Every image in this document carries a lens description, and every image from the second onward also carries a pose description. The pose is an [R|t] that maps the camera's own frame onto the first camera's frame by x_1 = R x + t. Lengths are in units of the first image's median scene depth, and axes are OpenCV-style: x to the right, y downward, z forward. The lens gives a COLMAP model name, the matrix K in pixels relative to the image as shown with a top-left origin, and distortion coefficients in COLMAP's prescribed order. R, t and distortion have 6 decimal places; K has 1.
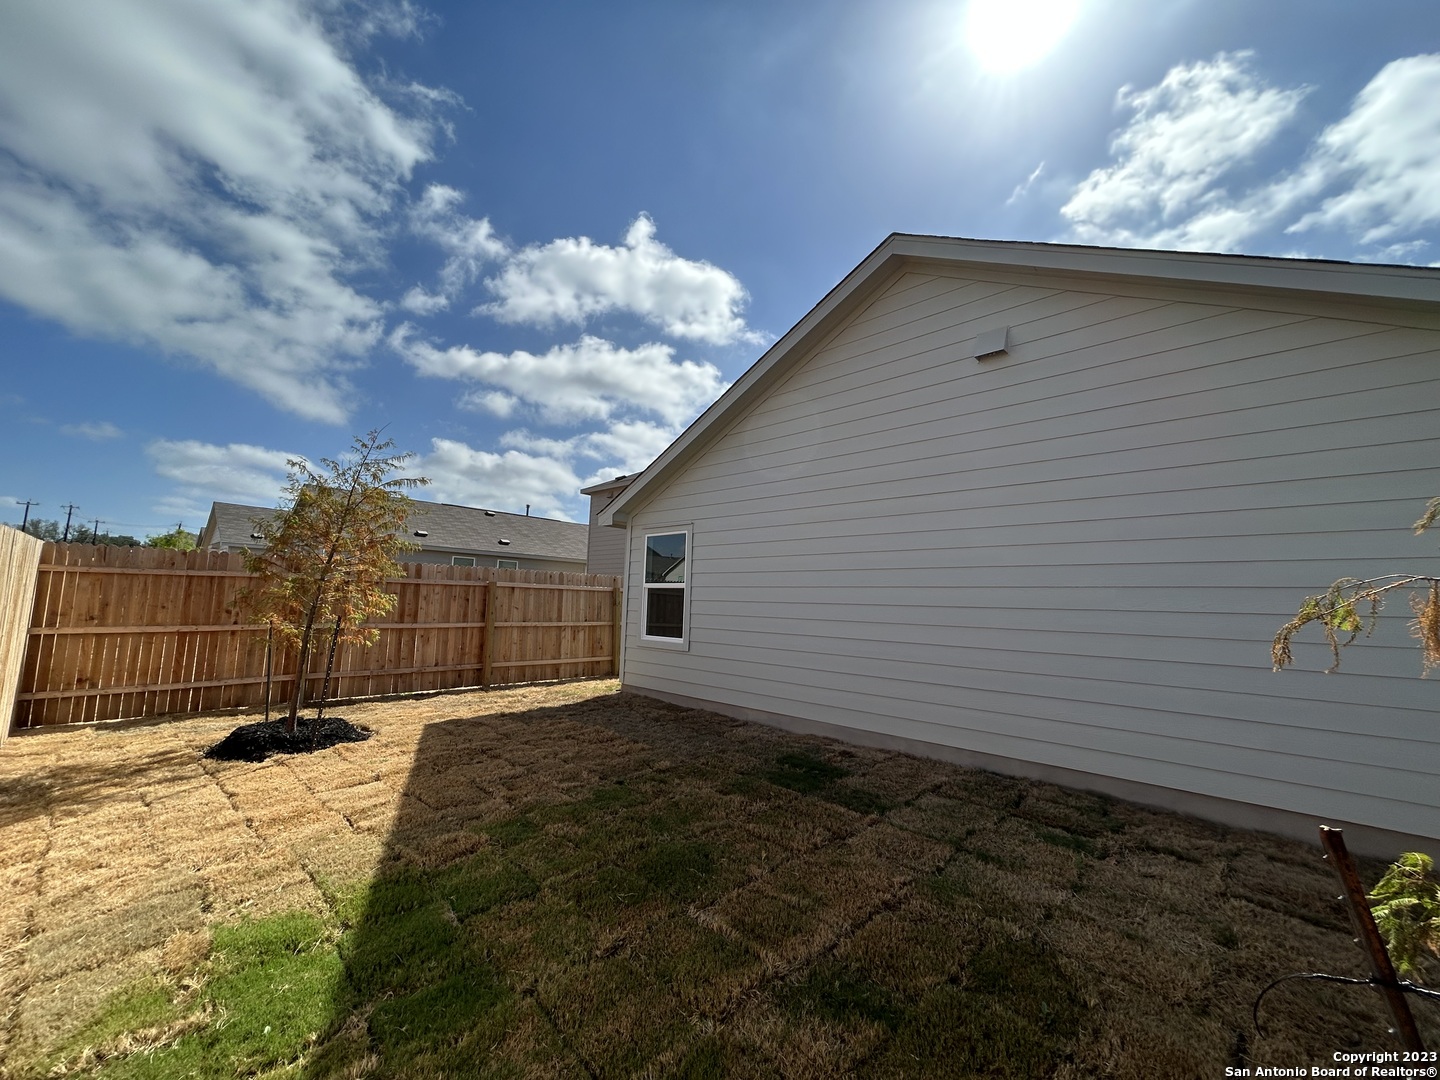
lens RADIAL K [[578.9, 0, 719.3], [0, 578.9, 535.9], [0, 0, 1]] dist [0.001604, -0.000433]
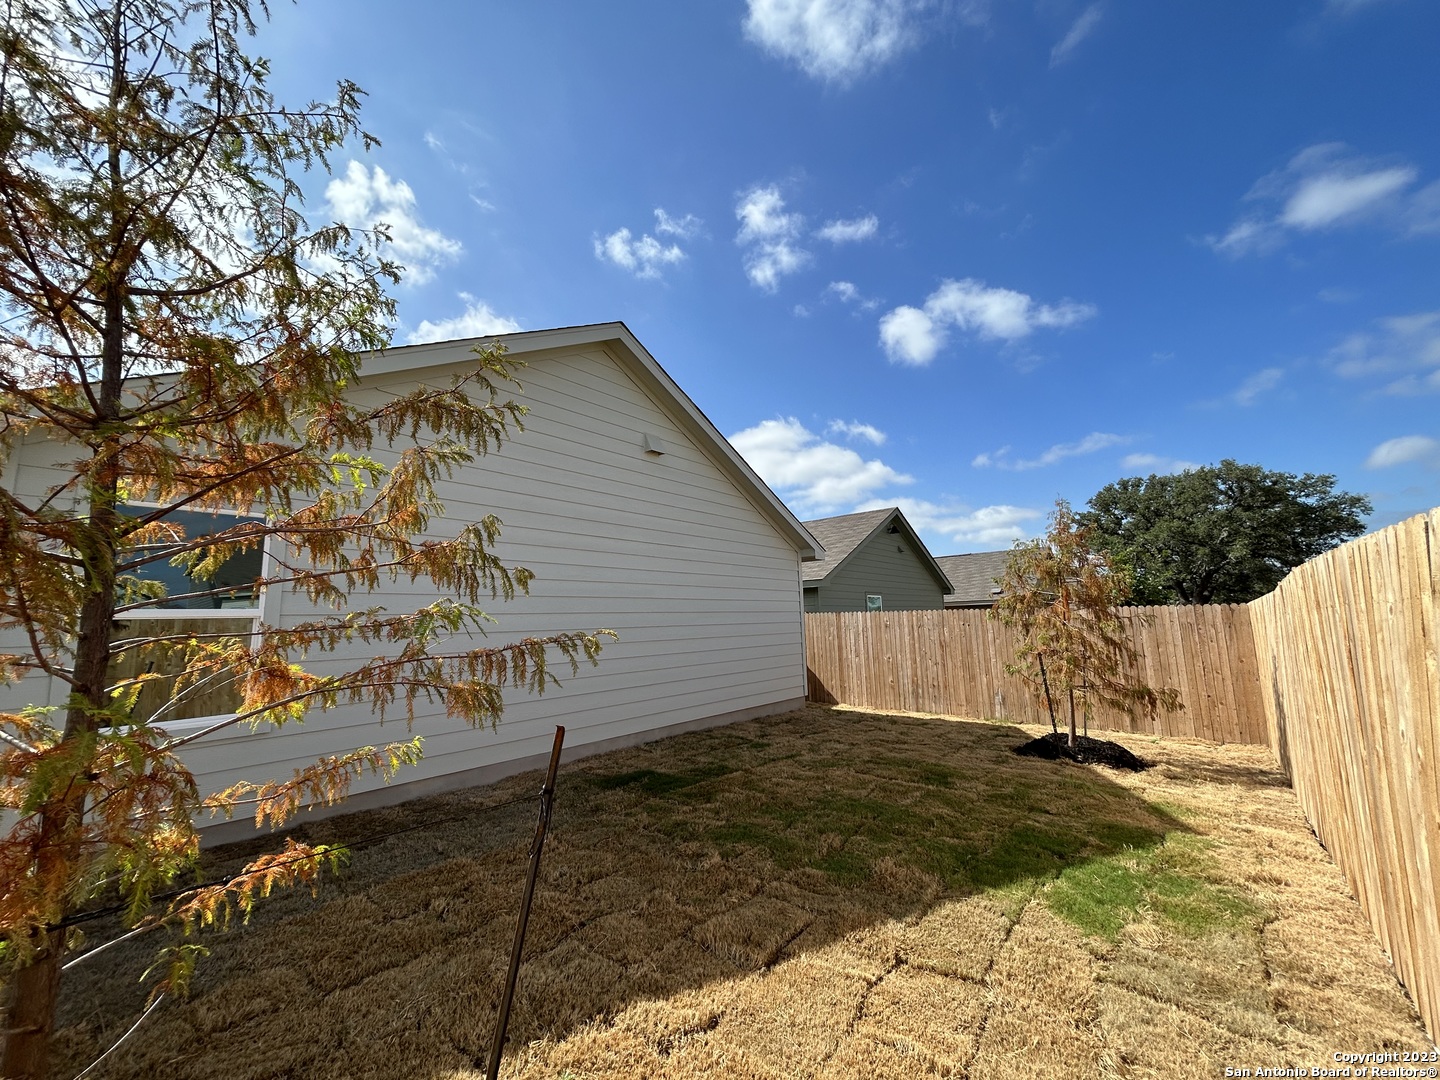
lens RADIAL K [[578.9, 0, 719.3], [0, 578.9, 535.9], [0, 0, 1]] dist [0.001604, -0.000433]
pose [[-0.072057, 0.115130, 0.990734, -1.013896], [-0.096437, 0.987857, -0.121810, 0.059871], [-0.992727, -0.104321, -0.060079, 0.959470]]
